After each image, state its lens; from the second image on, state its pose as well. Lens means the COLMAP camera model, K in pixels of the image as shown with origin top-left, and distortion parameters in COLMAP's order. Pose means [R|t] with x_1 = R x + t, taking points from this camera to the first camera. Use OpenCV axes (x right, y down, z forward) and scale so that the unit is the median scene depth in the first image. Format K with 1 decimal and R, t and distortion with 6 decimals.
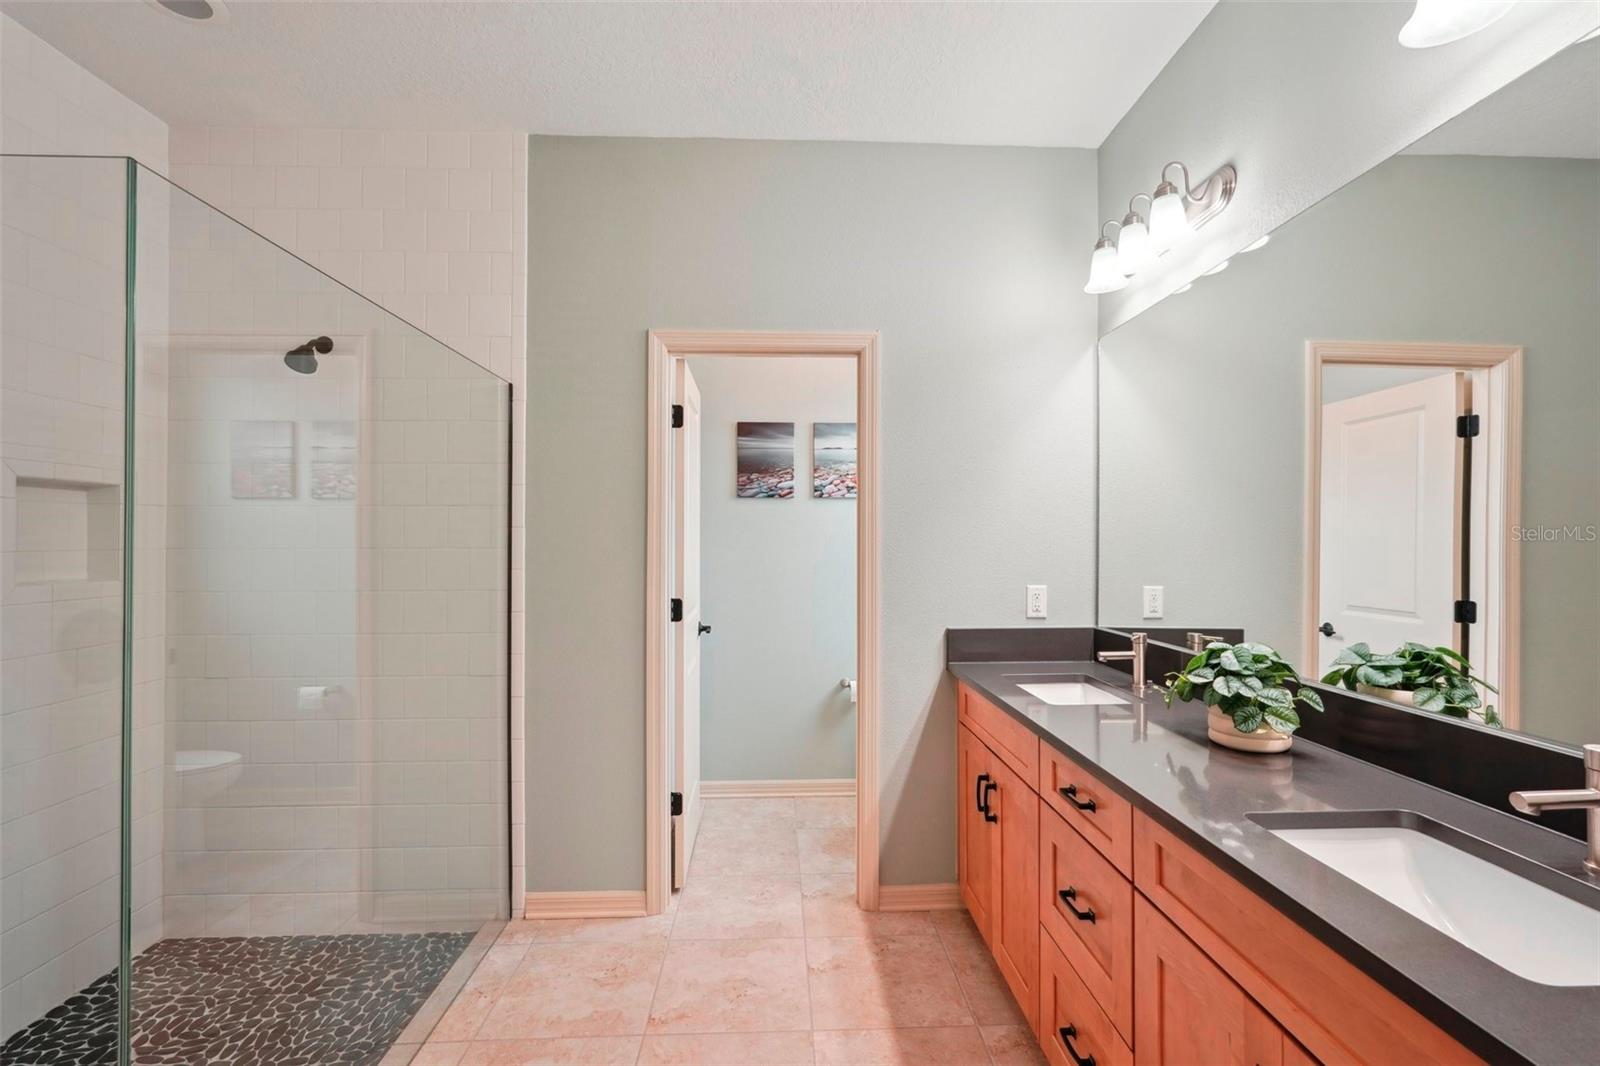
lens RADIAL K [[716.8, 0, 807.7], [0, 716.8, 555.1], [0, 0, 1]] dist [-0.001728, -0.000075]
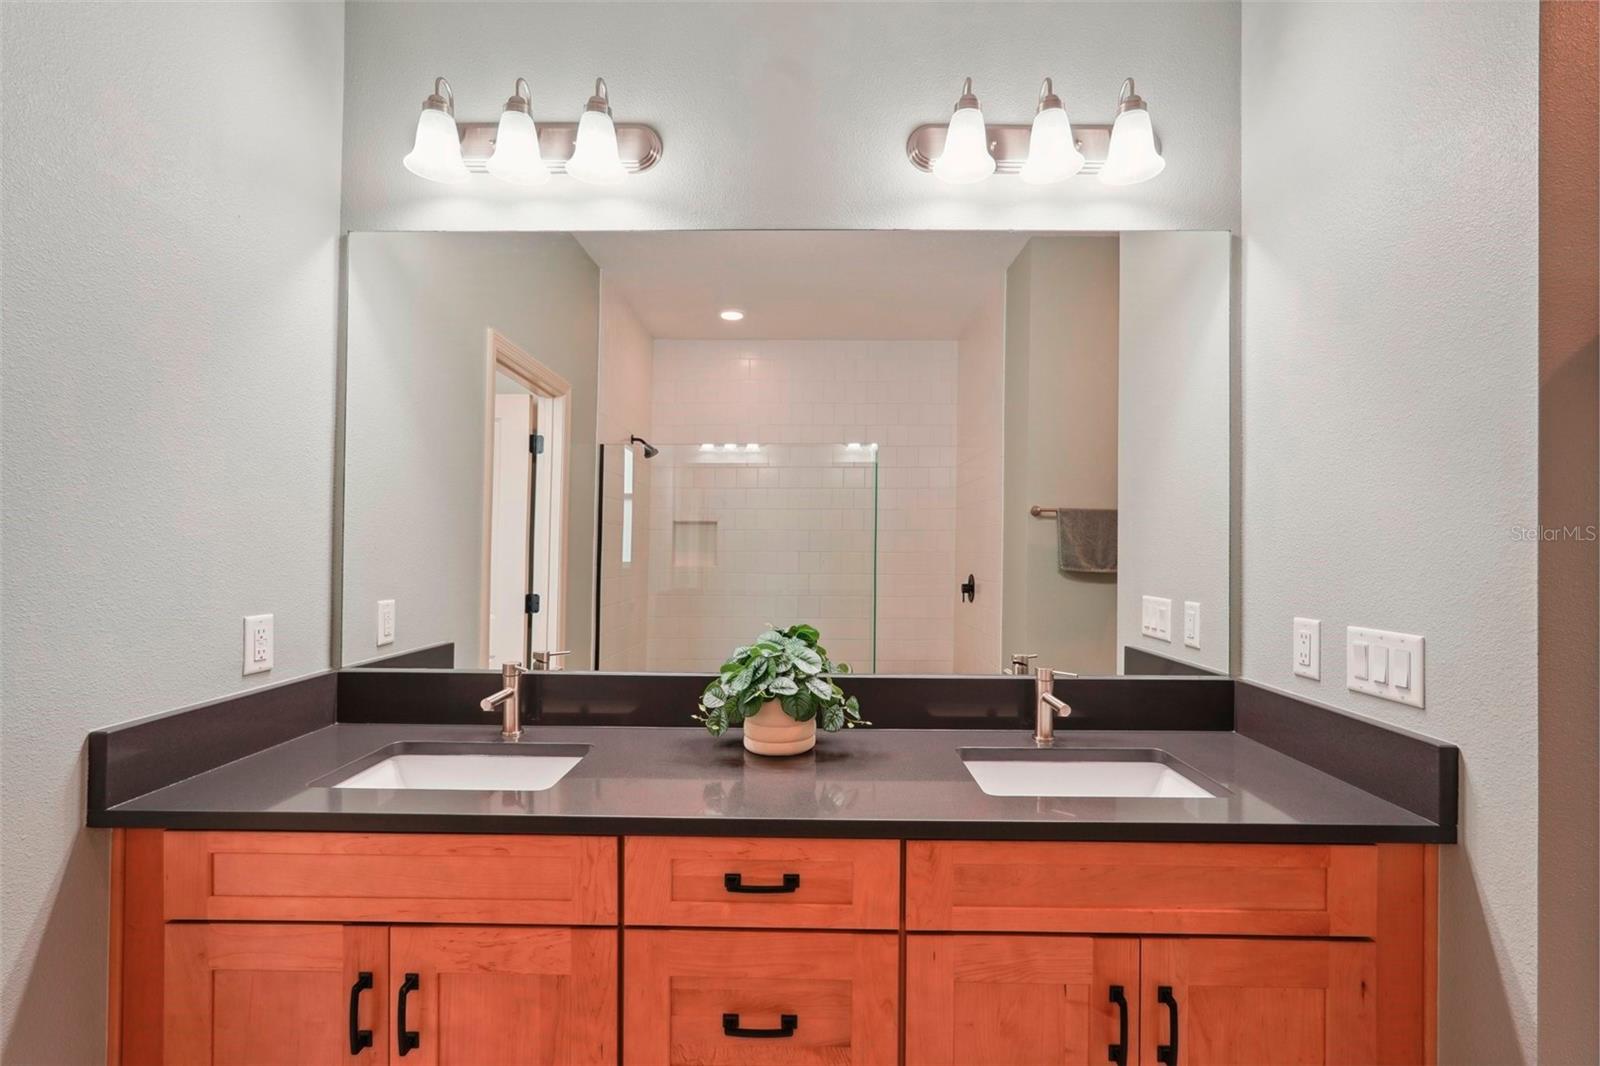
lens RADIAL K [[709.7, 0, 798.1], [0, 709.7, 543.3], [0, 0, 1]] dist [-0.011194, 0.000834]
pose [[0.022567, 0.006517, 0.999724, -0.228381], [-0.008598, 0.999943, -0.006325, -0.014662], [-0.999708, -0.008453, 0.022622, 0.561365]]
